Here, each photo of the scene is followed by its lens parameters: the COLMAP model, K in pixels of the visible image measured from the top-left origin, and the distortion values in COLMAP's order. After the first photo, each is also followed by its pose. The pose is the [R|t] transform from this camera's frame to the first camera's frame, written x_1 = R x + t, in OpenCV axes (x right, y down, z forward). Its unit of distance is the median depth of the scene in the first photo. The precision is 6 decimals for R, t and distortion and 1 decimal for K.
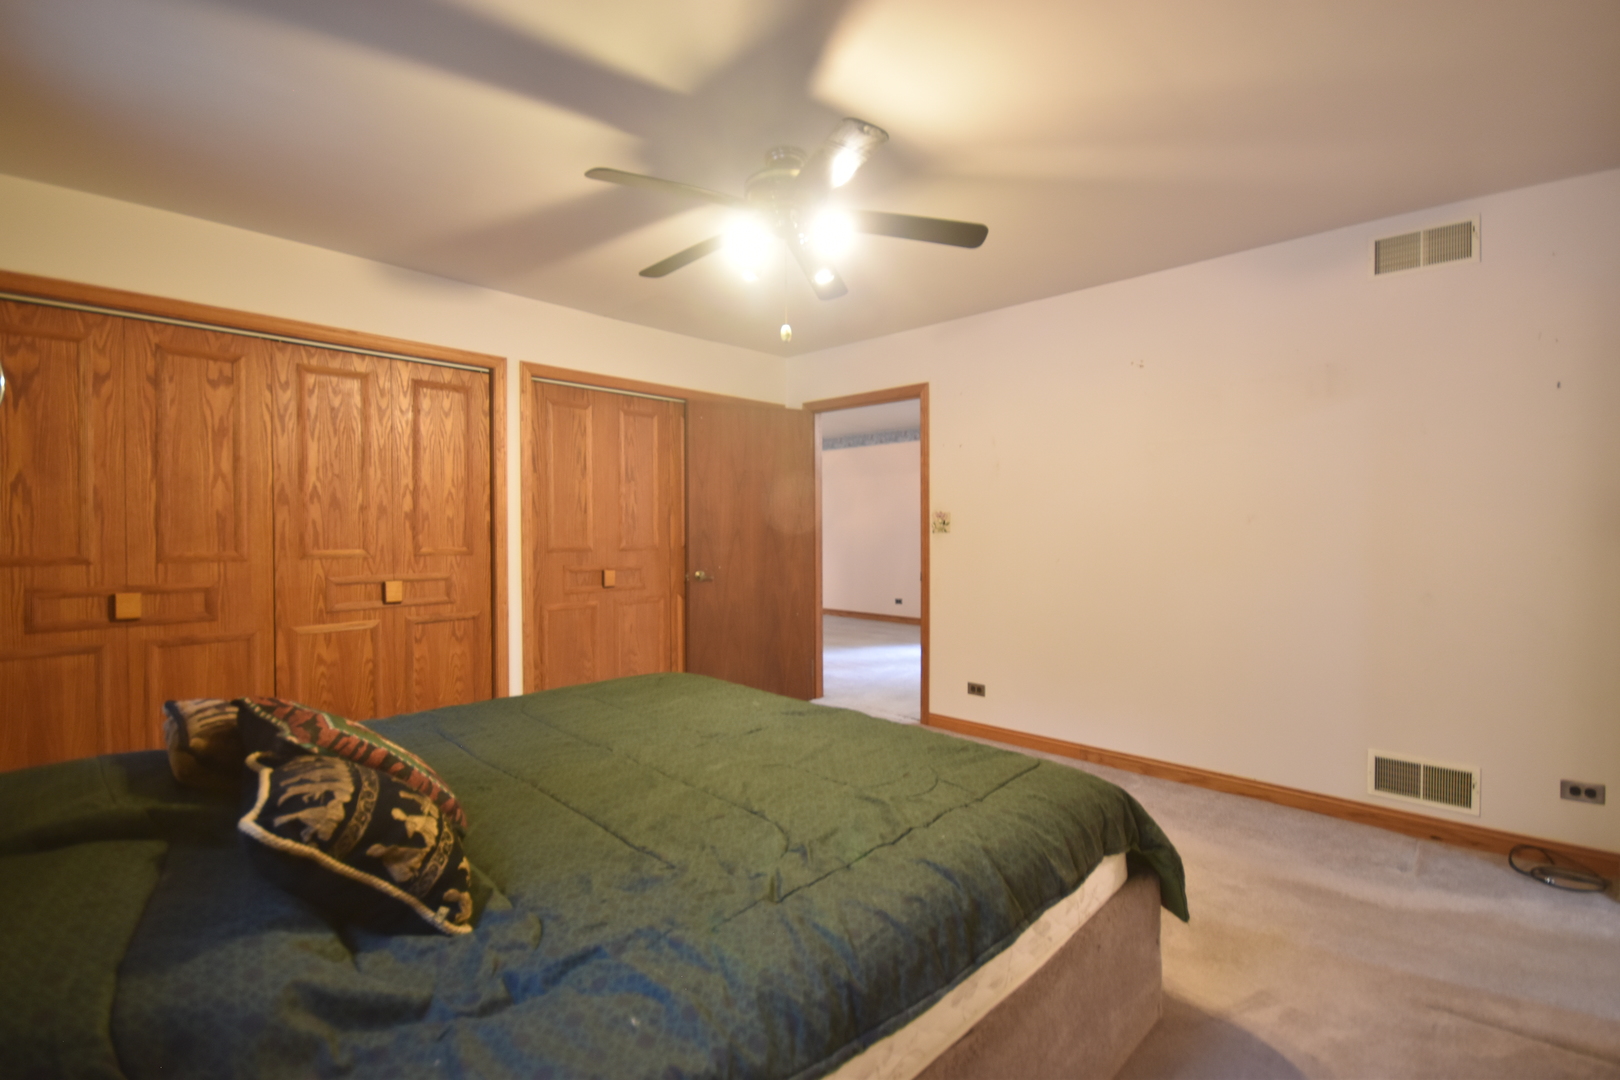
lens RADIAL K [[718.6, 0, 803.5], [0, 718.6, 536.3], [0, 0, 1]] dist [0.016185, -0.018385]
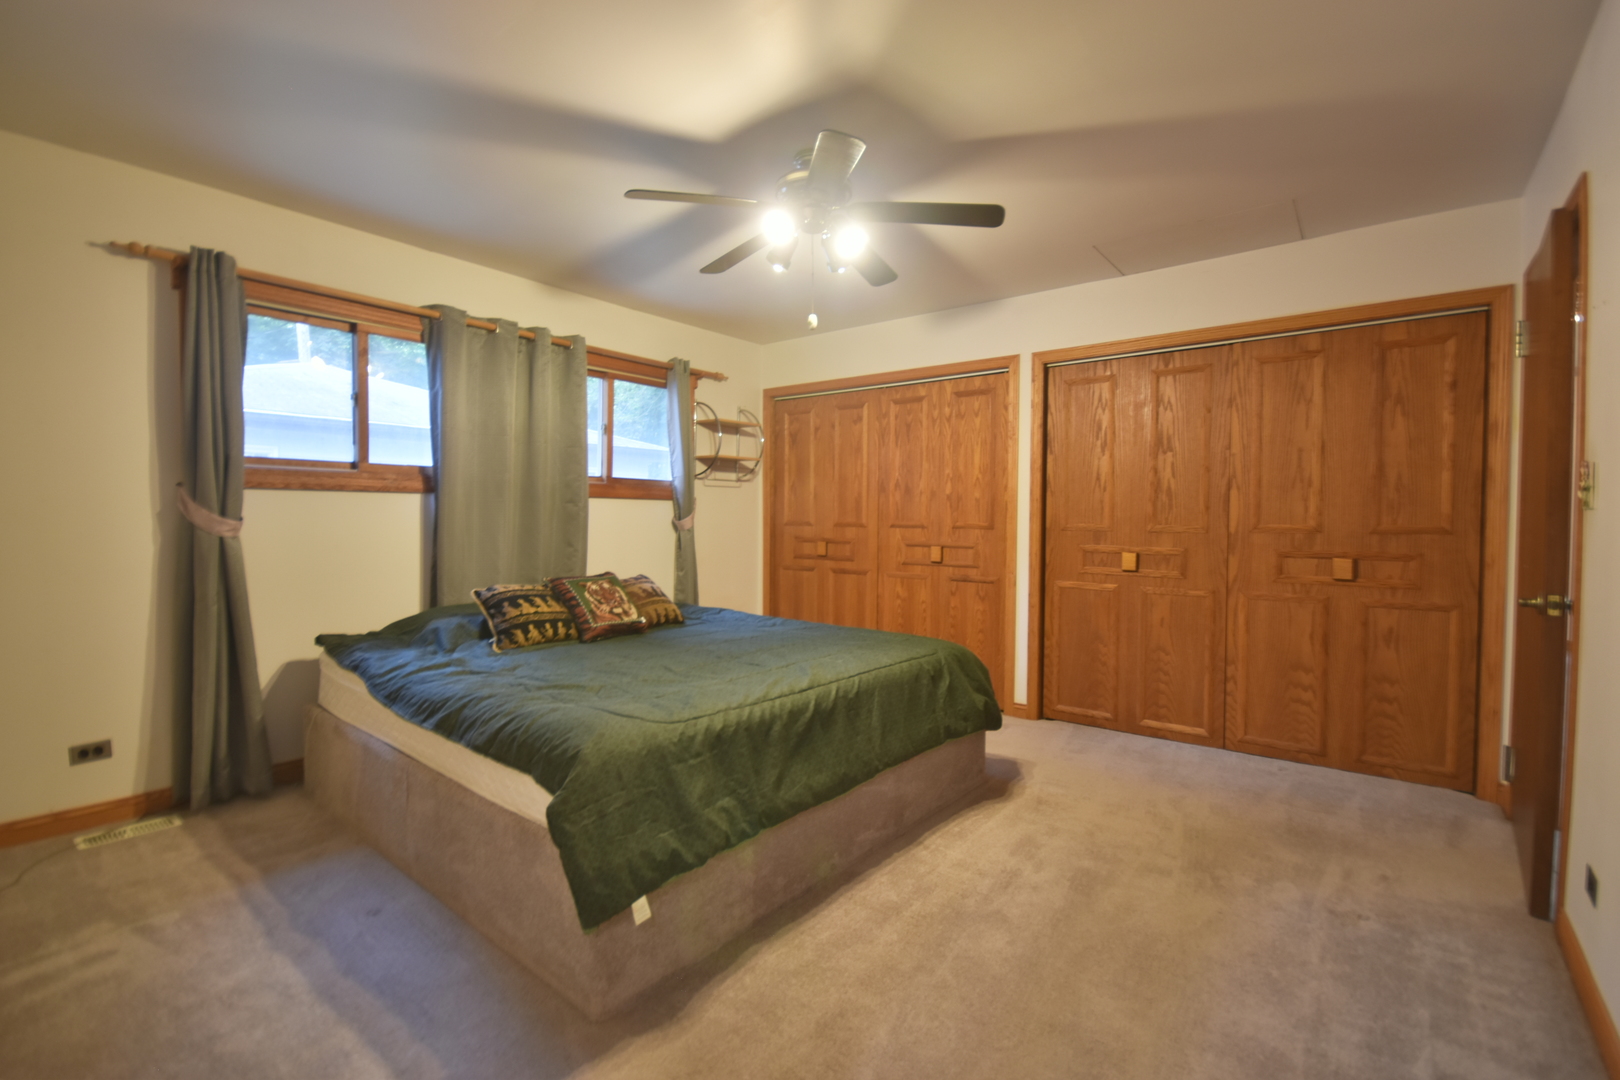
lens RADIAL K [[718.6, 0, 803.5], [0, 718.6, 536.3], [0, 0, 1]] dist [0.016185, -0.018385]
pose [[0.077453, 0.029127, -0.996570, 0.722765], [-0.020976, 0.999400, 0.027579, 0.011335], [0.996775, 0.018768, 0.078018, 0.619930]]
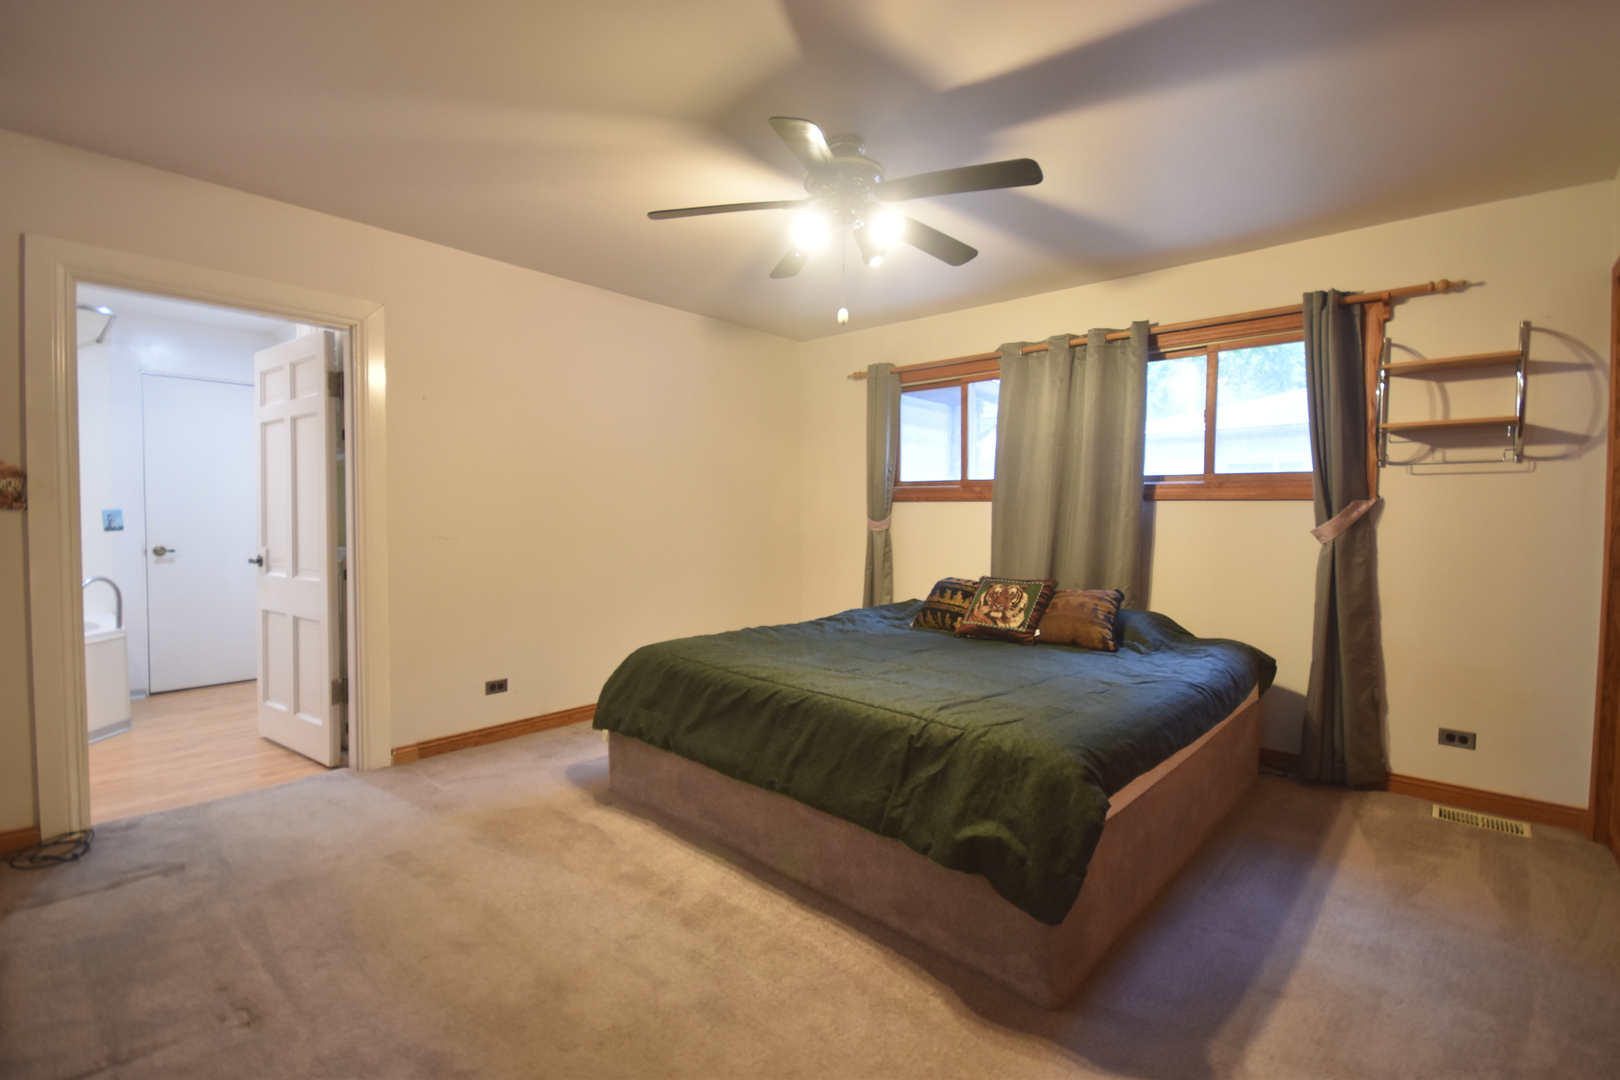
lens RADIAL K [[718.6, 0, 803.5], [0, 718.6, 536.3], [0, 0, 1]] dist [0.016185, -0.018385]
pose [[-0.999857, -0.007438, -0.015183, 0.029739], [-0.008207, 0.998652, 0.051251, -0.009964], [0.014782, 0.051368, -0.998570, 1.397286]]
